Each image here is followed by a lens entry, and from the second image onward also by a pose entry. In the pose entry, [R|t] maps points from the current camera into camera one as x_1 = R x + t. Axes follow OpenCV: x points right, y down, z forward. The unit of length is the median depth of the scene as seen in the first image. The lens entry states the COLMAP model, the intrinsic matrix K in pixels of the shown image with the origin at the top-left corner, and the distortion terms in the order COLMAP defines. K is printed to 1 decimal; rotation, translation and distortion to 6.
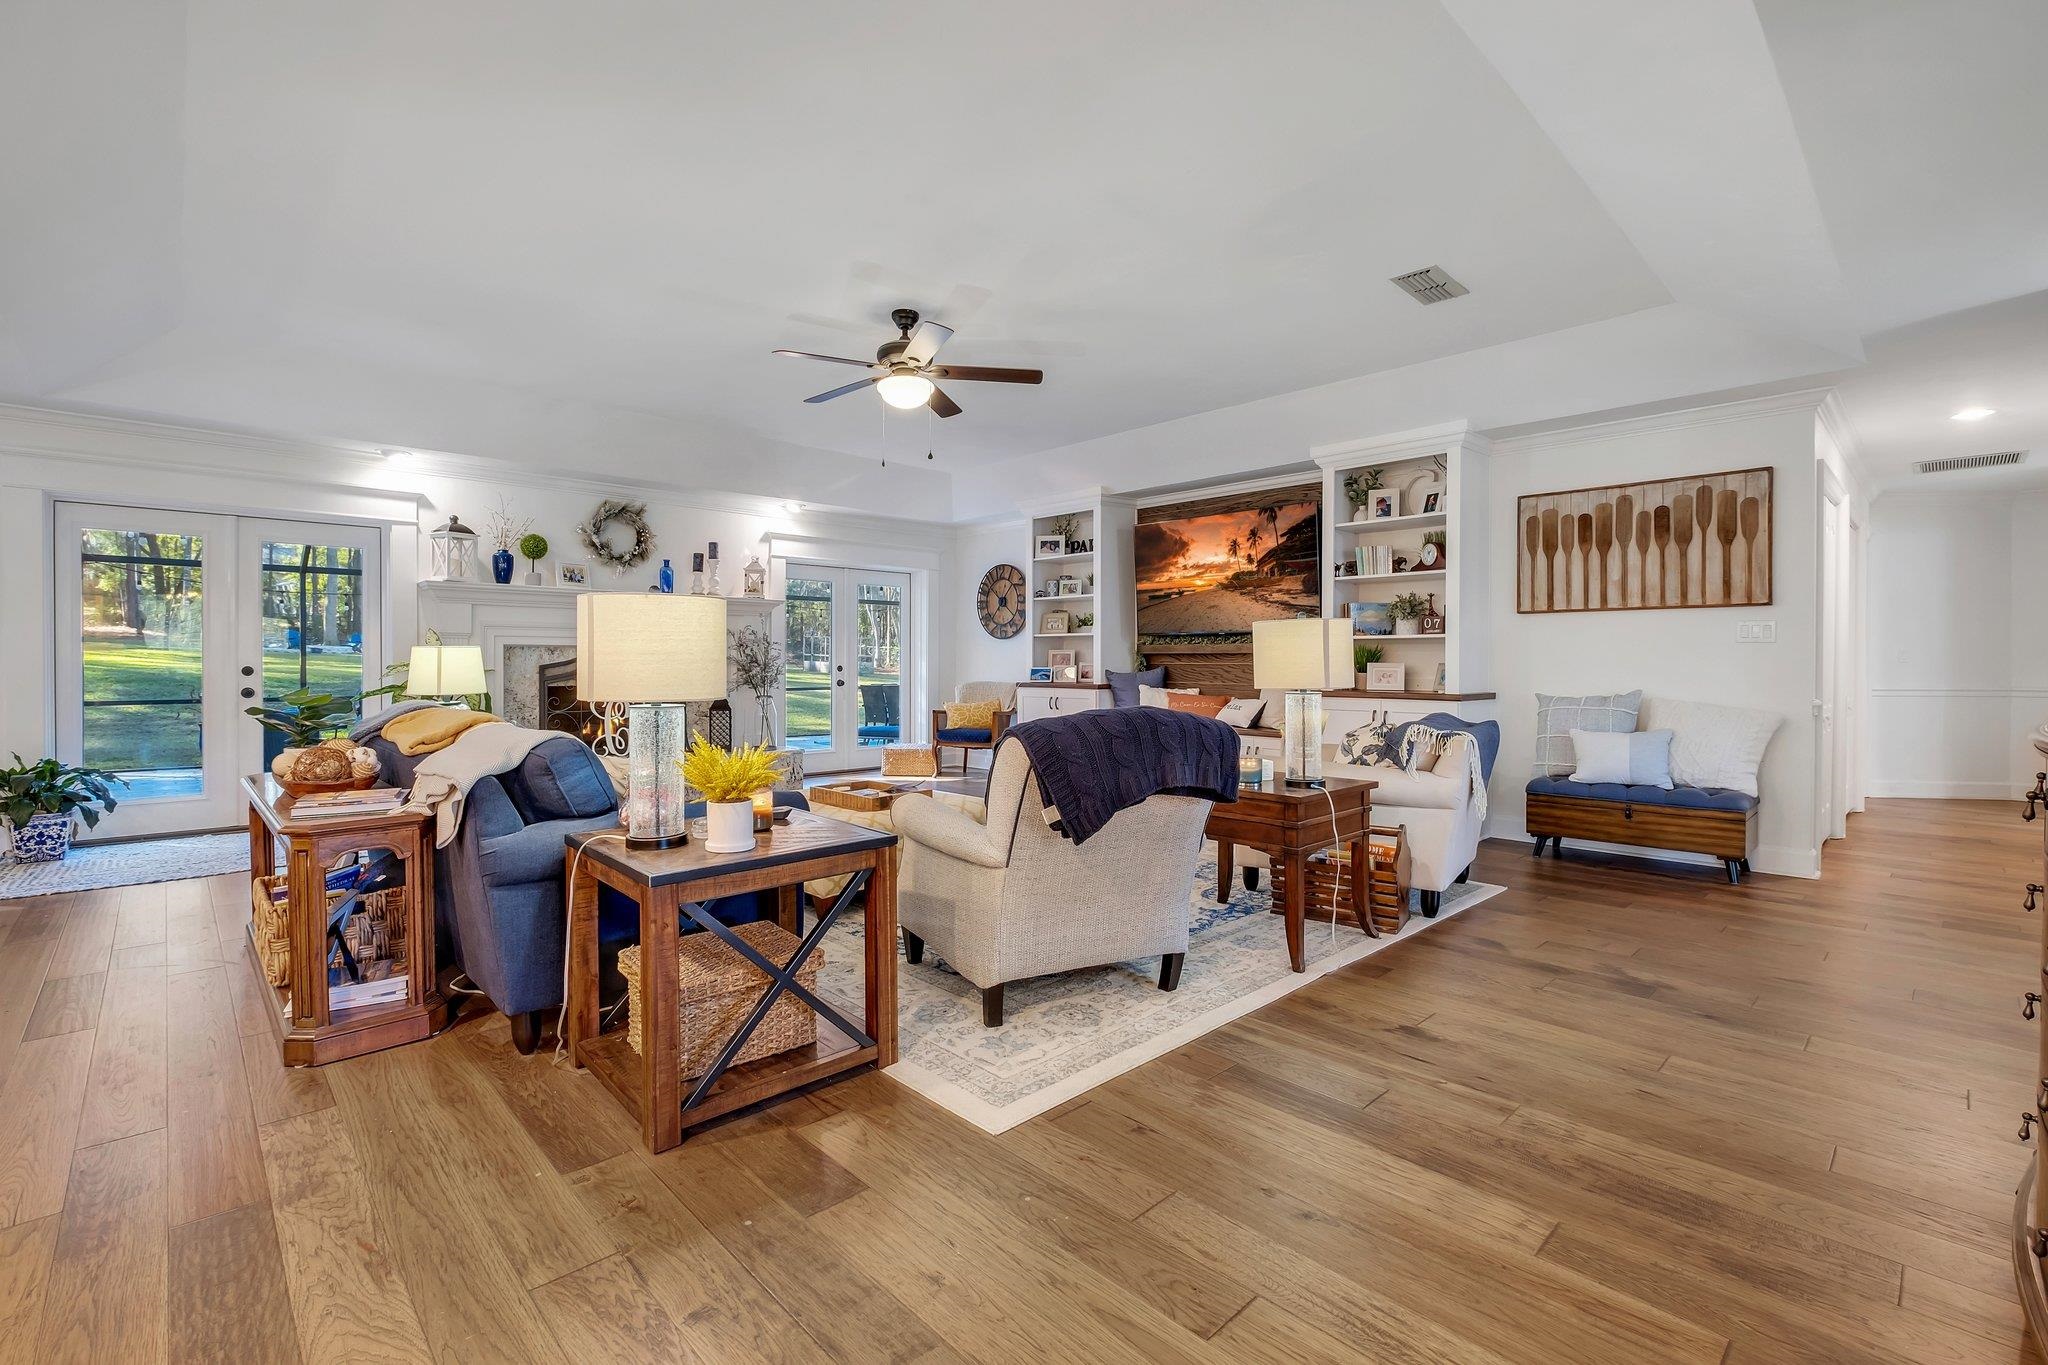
lens RADIAL K [[892.1, 0, 1016.1], [0, 892.1, 675.9], [0, 0, 1]] dist [-0.006337, -0.000464]
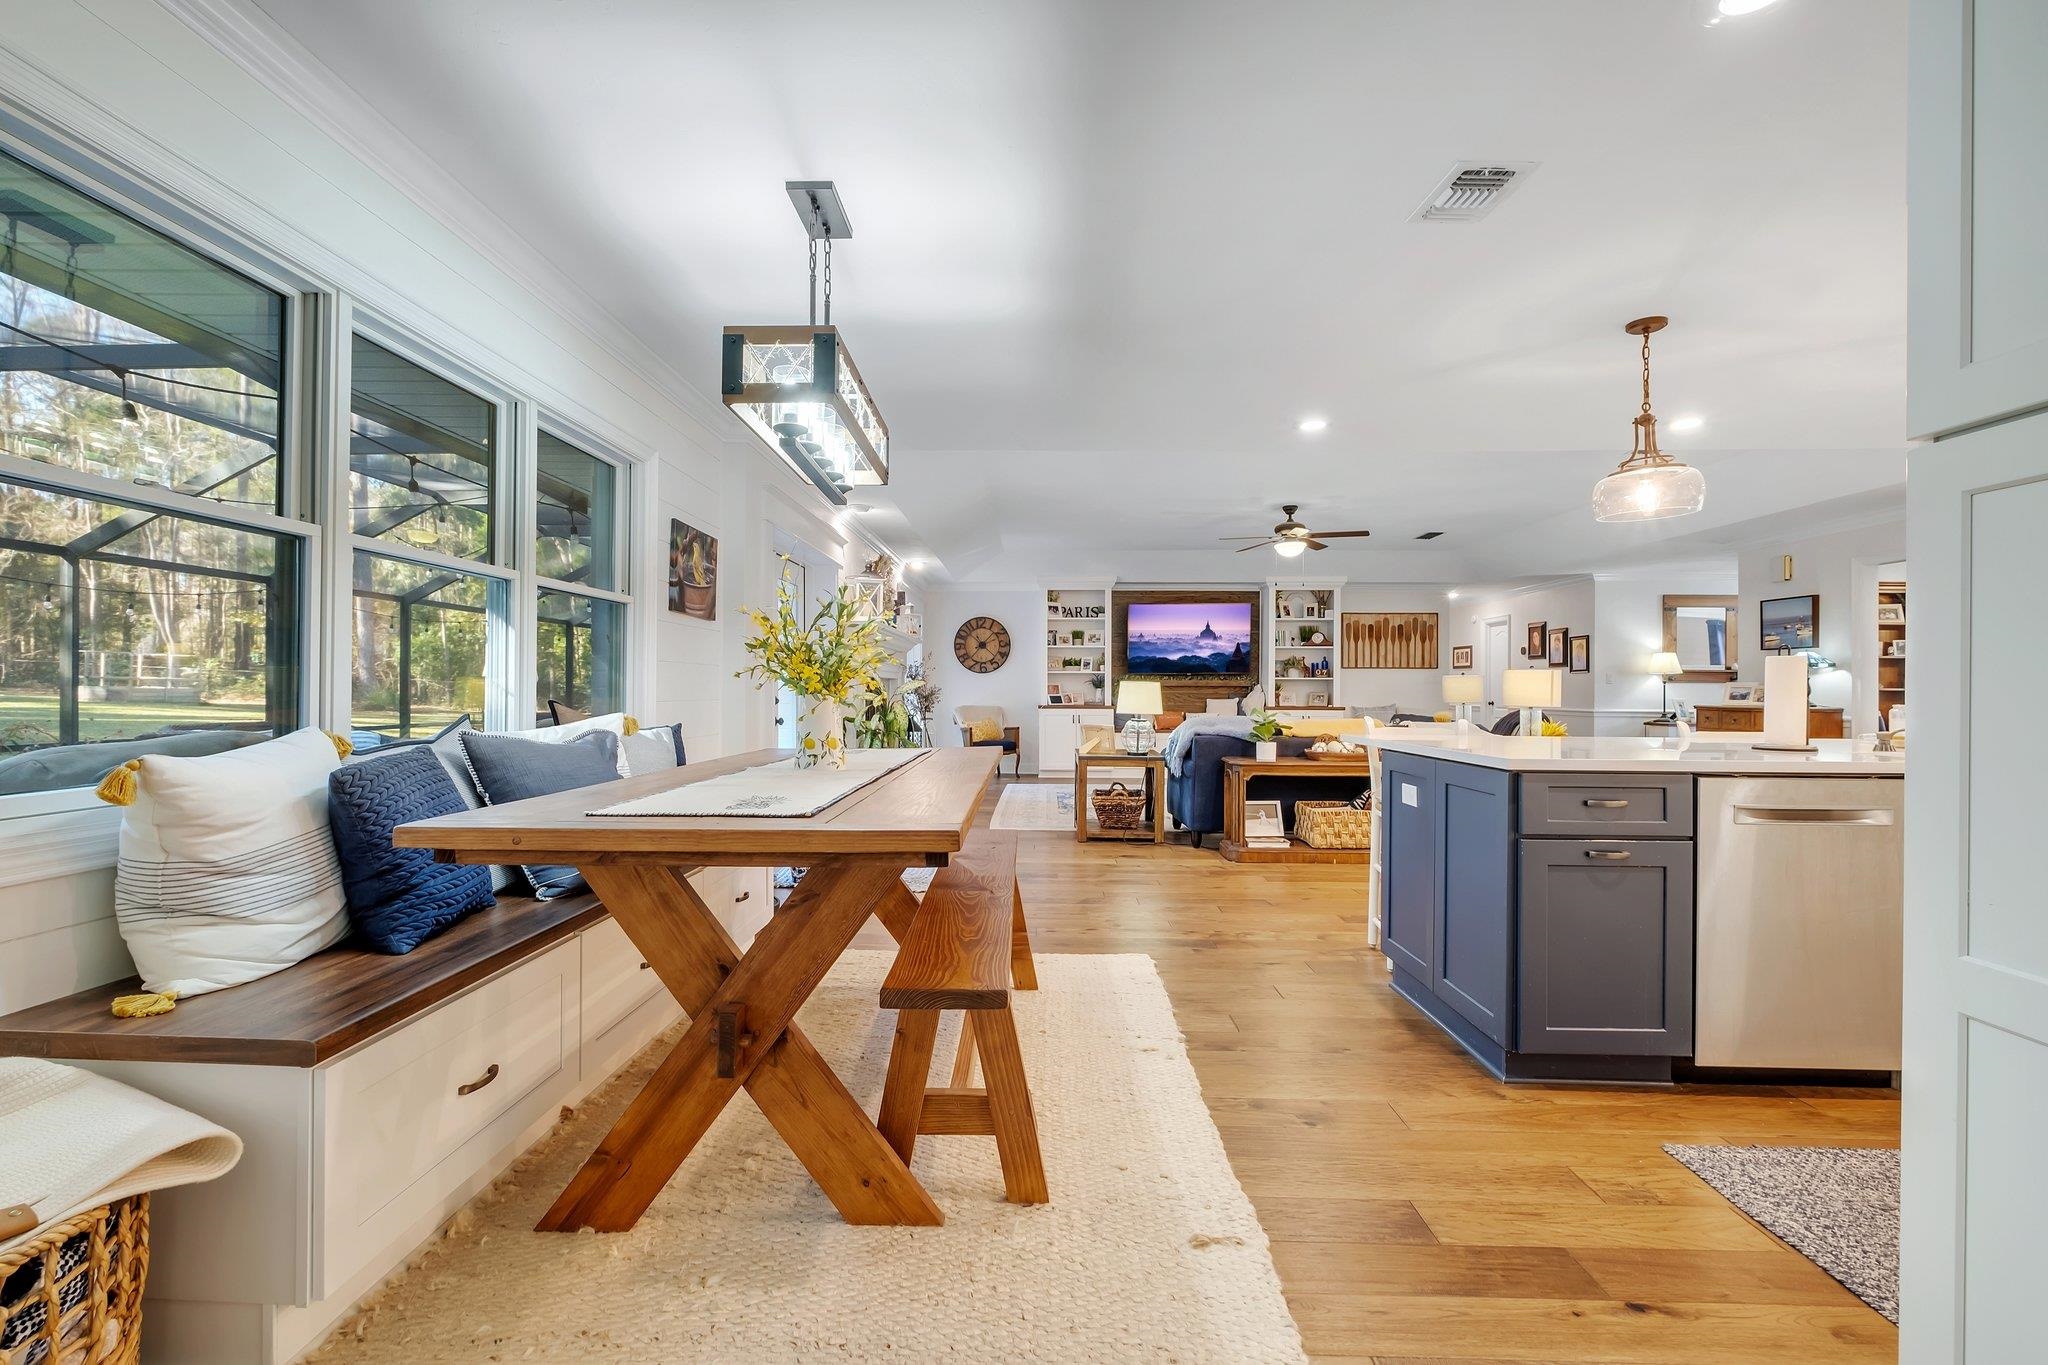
lens RADIAL K [[892.1, 0, 1017.8], [0, 892.1, 686.8], [0, 0, 1]] dist [-0.006337, -0.000464]
pose [[0.700737, 0.002224, 0.713416, -1.266751], [0.009506, 0.999877, -0.012454, -0.006374], [-0.713356, 0.015509, 0.700630, 0.062989]]
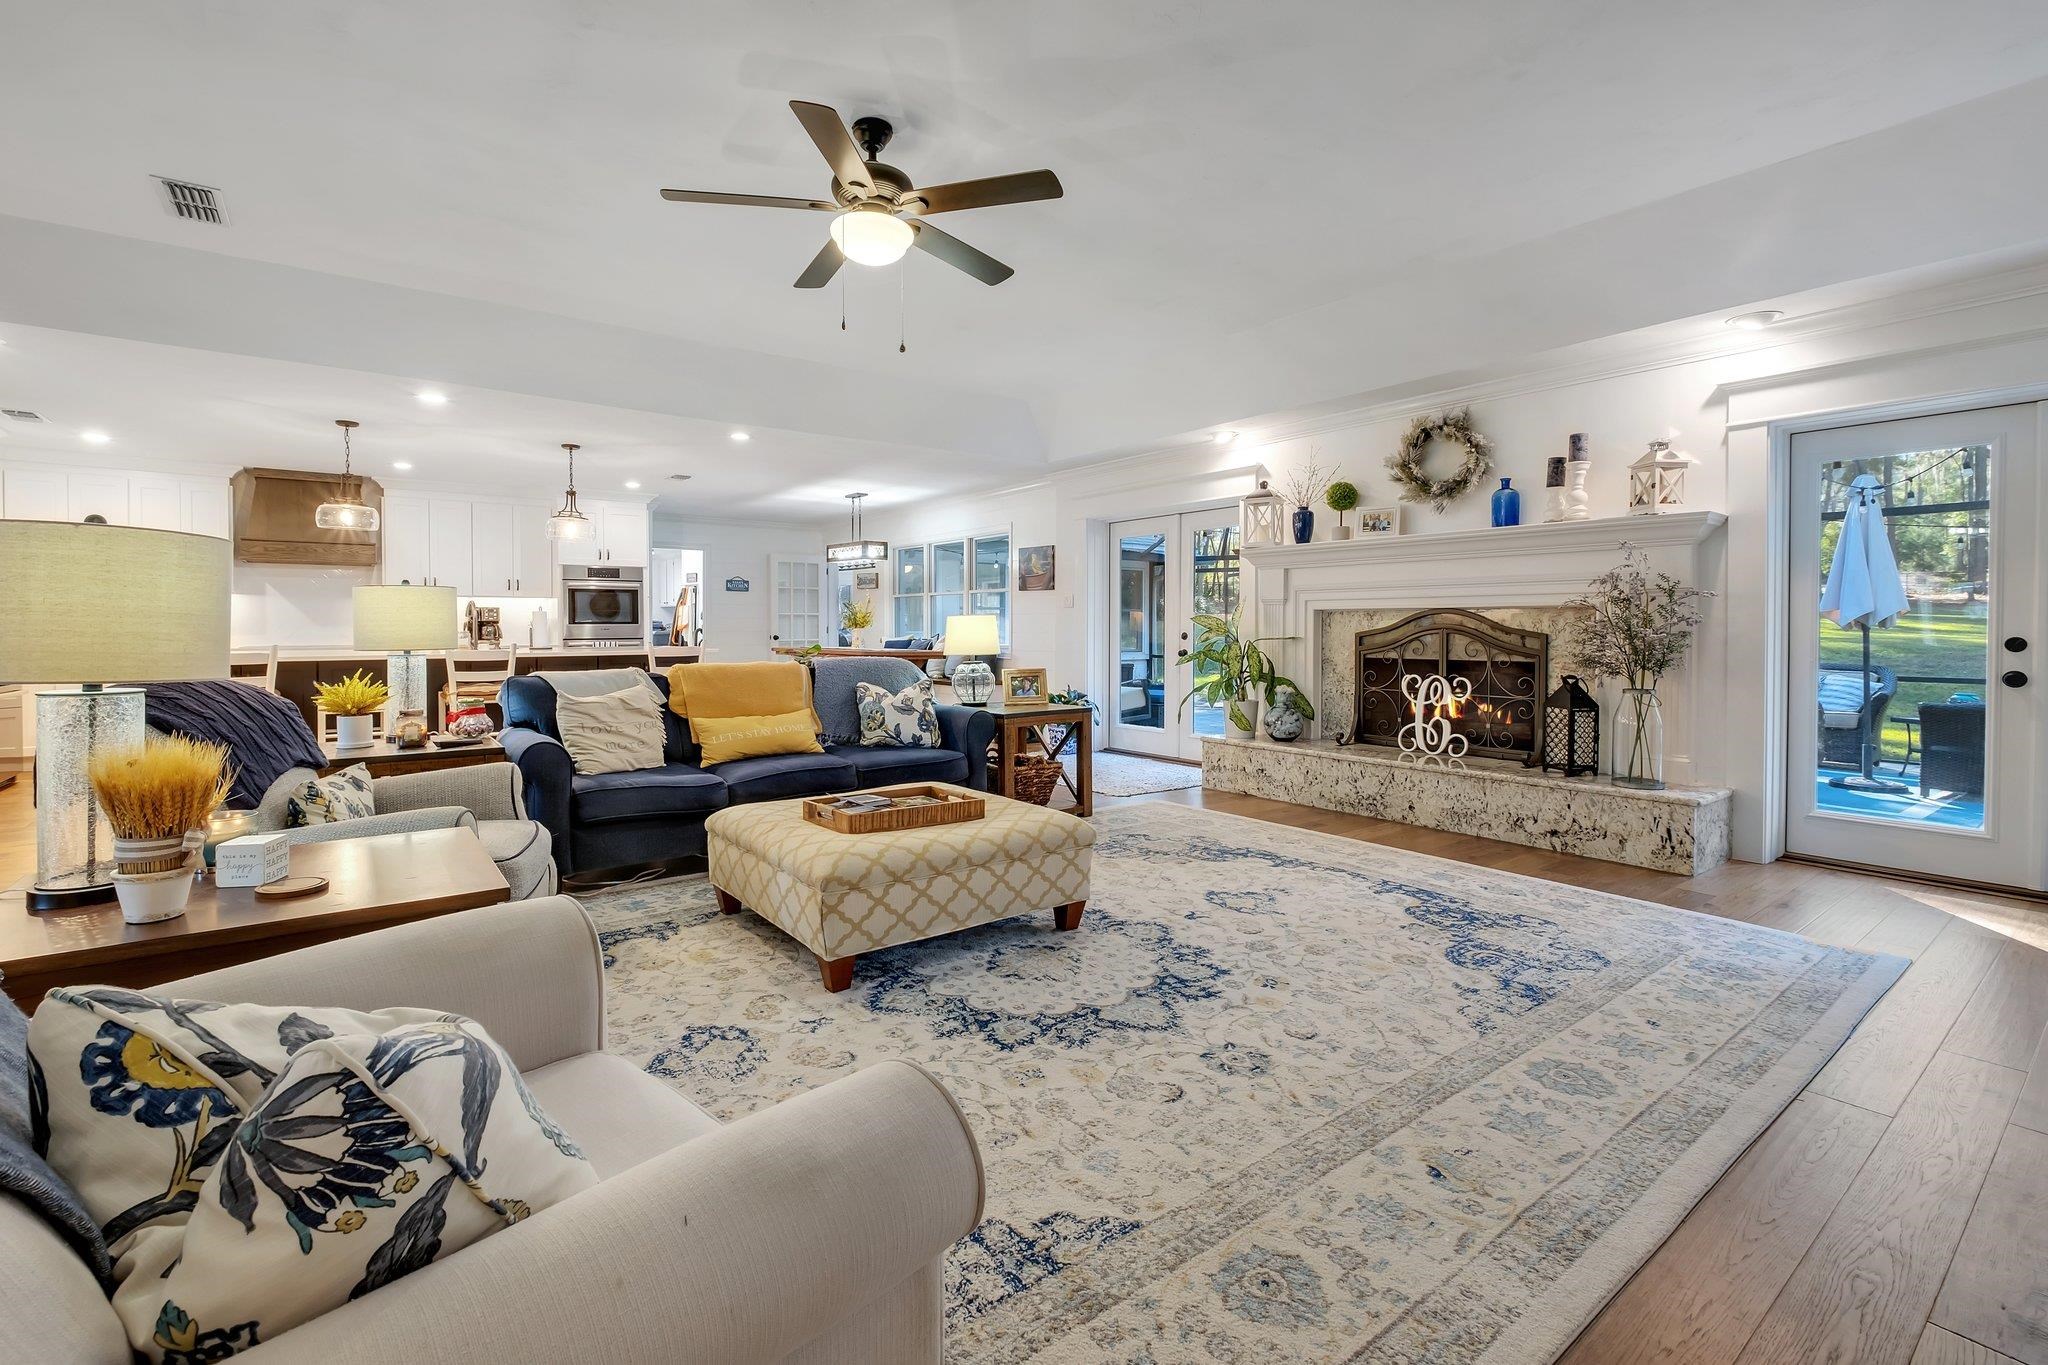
lens RADIAL K [[892.1, 0, 980.0], [0, 892.1, 641.9], [0, 0, 1]] dist [-0.006337, -0.000464]
pose [[-0.134074, 0.014428, -0.990866, 0.378053], [-0.015082, 0.999748, 0.016598, -0.012778], [0.990857, 0.017170, -0.133823, 0.793795]]
